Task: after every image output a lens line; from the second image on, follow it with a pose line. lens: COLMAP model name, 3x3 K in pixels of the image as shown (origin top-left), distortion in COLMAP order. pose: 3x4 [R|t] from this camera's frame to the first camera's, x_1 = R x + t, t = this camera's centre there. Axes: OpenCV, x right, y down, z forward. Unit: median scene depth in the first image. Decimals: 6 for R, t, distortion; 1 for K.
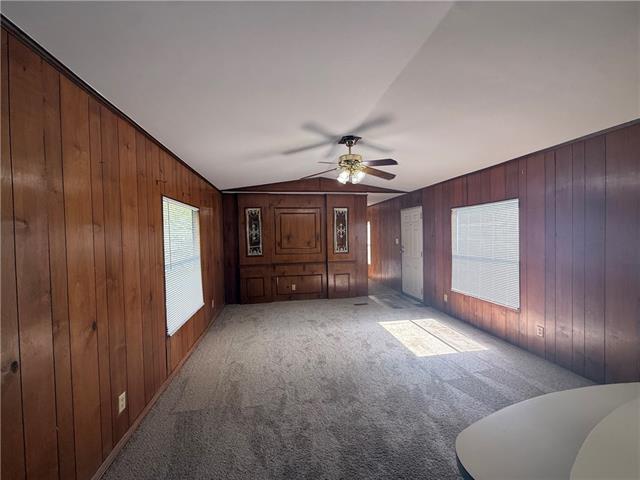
lens RADIAL K [[254.9, 0, 318.6], [0, 254.9, 239.5], [0, 0, 1]] dist [0.000606, 0.000057]
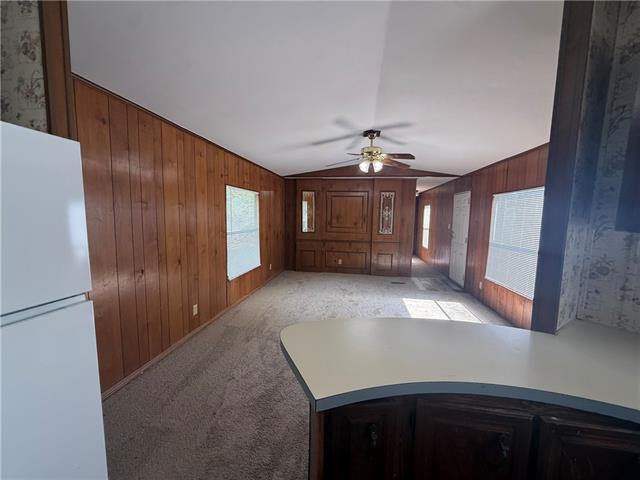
lens RADIAL K [[254.9, 0, 318.6], [0, 254.9, 239.5], [0, 0, 1]] dist [0.000606, 0.000057]
pose [[0.946662, 0.068660, -0.314828, 0.206511], [-0.044217, 0.995472, 0.084142, -0.003835], [0.319180, -0.065733, 0.945412, -0.127713]]
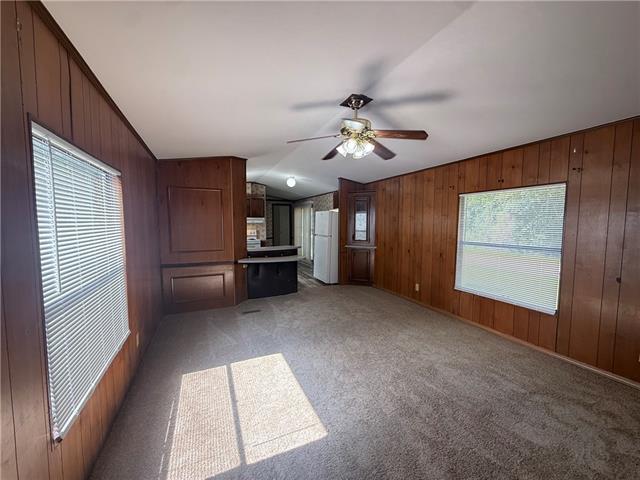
lens RADIAL K [[254.9, 0, 318.6], [0, 254.9, 239.5], [0, 0, 1]] dist [0.000606, 0.000057]
pose [[-0.967864, 0.035715, -0.248926, 0.315084], [0.012995, 0.995644, 0.092325, -0.031952], [0.251139, 0.086123, -0.964112, 1.261997]]
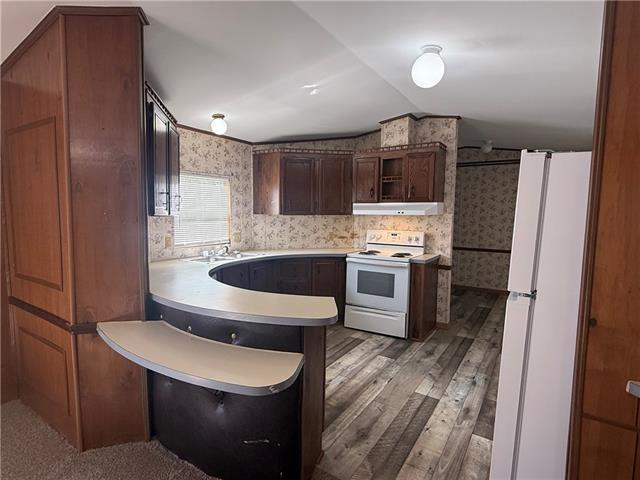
lens RADIAL K [[338.9, 0, 320.0], [0, 338.9, 240.0], [0, 0, 1]] dist [-0.002924, -0.000168]
pose [[-0.735624, -0.048317, 0.675665, -0.133131], [0.012773, 0.996286, 0.085151, -0.004836], [-0.677270, 0.071269, -0.732275, 0.360785]]
